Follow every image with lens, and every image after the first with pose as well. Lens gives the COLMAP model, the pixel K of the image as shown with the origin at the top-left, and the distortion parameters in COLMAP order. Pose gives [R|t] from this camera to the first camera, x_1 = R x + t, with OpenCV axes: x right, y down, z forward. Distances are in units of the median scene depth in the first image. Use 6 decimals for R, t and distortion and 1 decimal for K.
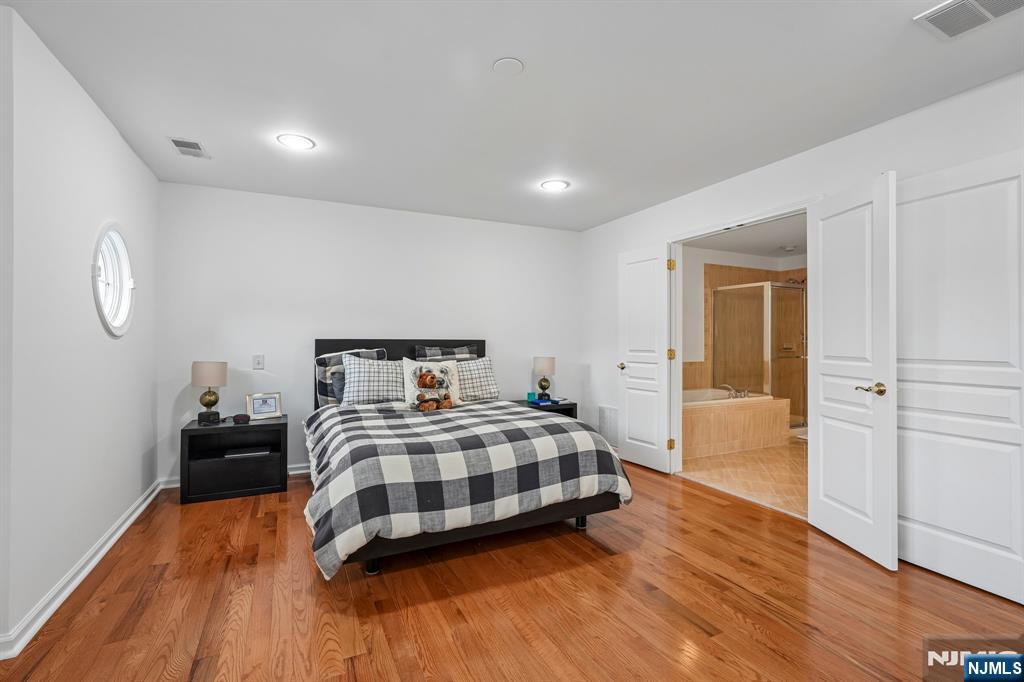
lens RADIAL K [[451.8, 0, 507.1], [0, 451.8, 340.3], [0, 0, 1]] dist [-0.020373, 0.008261]
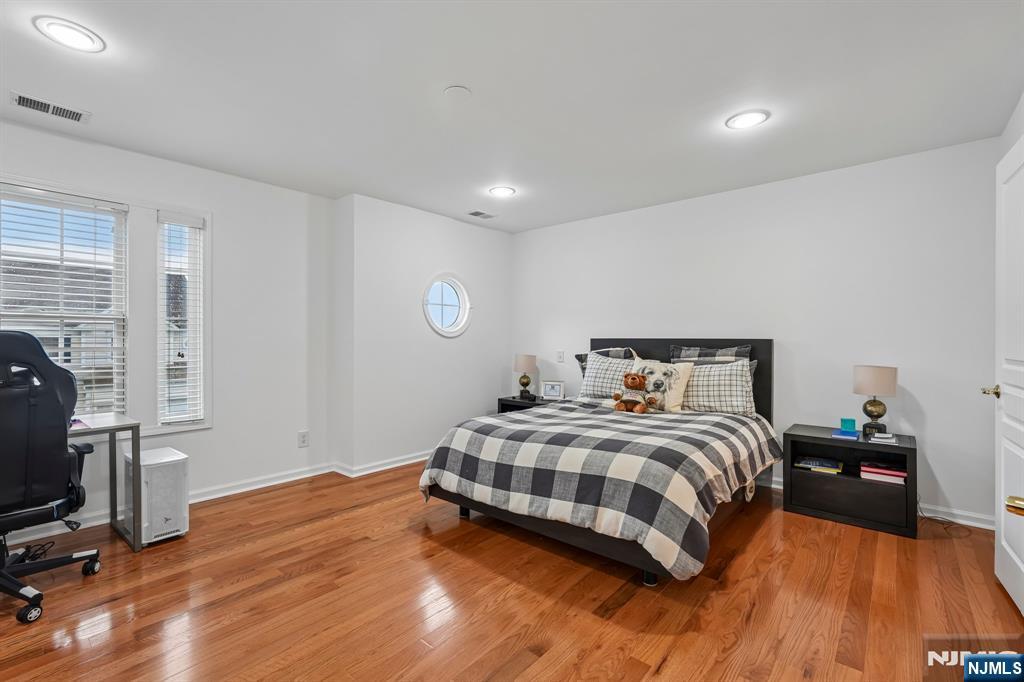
lens RADIAL K [[451.8, 0, 507.1], [0, 451.8, 340.3], [0, 0, 1]] dist [-0.020373, 0.008261]
pose [[0.396331, 0.001132, -0.918107, 0.594304], [-0.001011, 0.999999, 0.000796, 0.001217], [0.918107, 0.000612, 0.396331, 0.367935]]
